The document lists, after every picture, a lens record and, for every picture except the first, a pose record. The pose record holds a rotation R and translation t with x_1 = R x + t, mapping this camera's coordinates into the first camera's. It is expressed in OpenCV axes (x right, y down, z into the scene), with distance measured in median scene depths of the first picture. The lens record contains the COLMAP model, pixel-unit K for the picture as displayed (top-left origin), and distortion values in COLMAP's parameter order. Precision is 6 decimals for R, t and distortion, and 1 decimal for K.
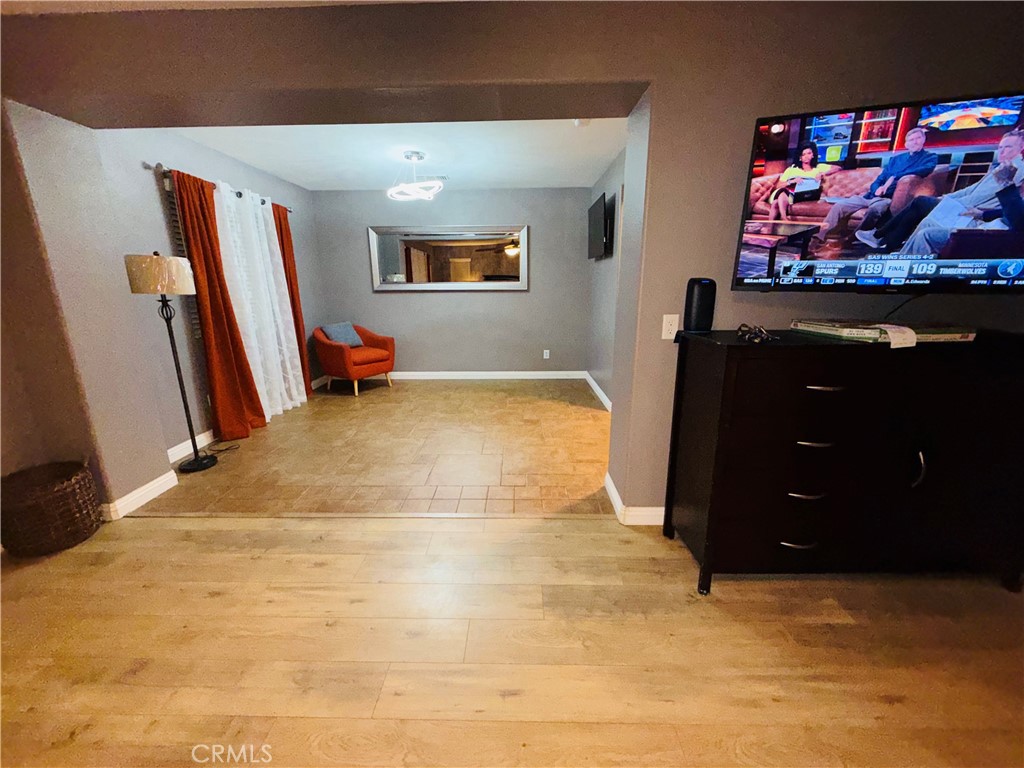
lens RADIAL K [[408.2, 0, 510.3], [0, 408.2, 382.9], [0, 0, 1]] dist [-0.000027, 0.000090]
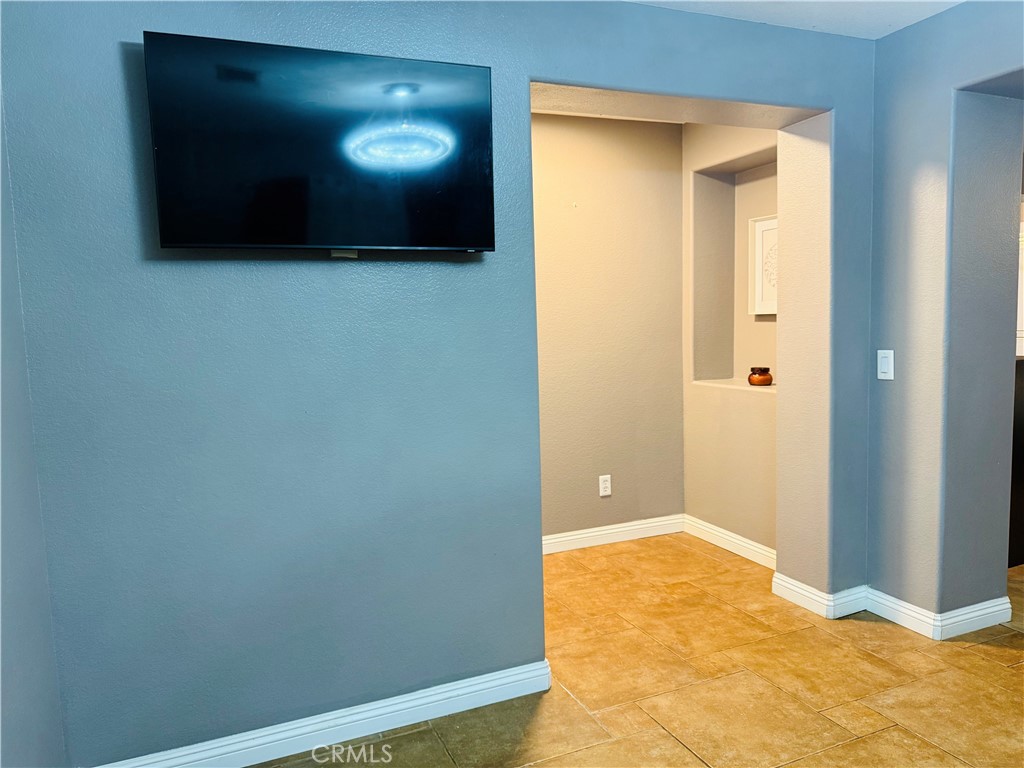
lens RADIAL K [[726.0, 0, 512.1], [0, 726.0, 391.7], [0, 0, 1]] dist [0.064169, -0.081849]
pose [[-0.410139, -0.053619, 0.910446, -0.404327], [0.263475, 0.948740, 0.174565, -0.384304], [-0.873136, 0.311475, -0.374988, 1.573943]]
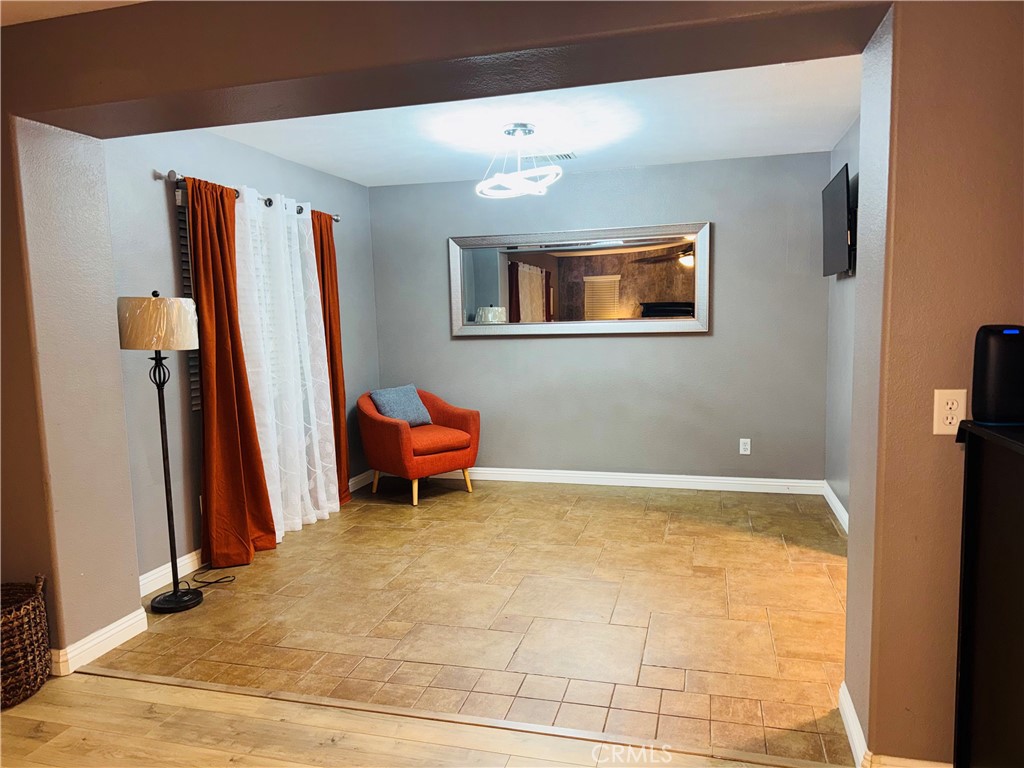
lens RADIAL K [[726.0, 0, 512.1], [0, 726.0, 391.7], [0, 0, 1]] dist [0.064169, -0.081849]
pose [[0.969066, 0.011174, -0.246549, 0.045960], [-0.043261, 0.991199, -0.125112, -0.011166], [0.242981, 0.131908, 0.961020, -0.049140]]
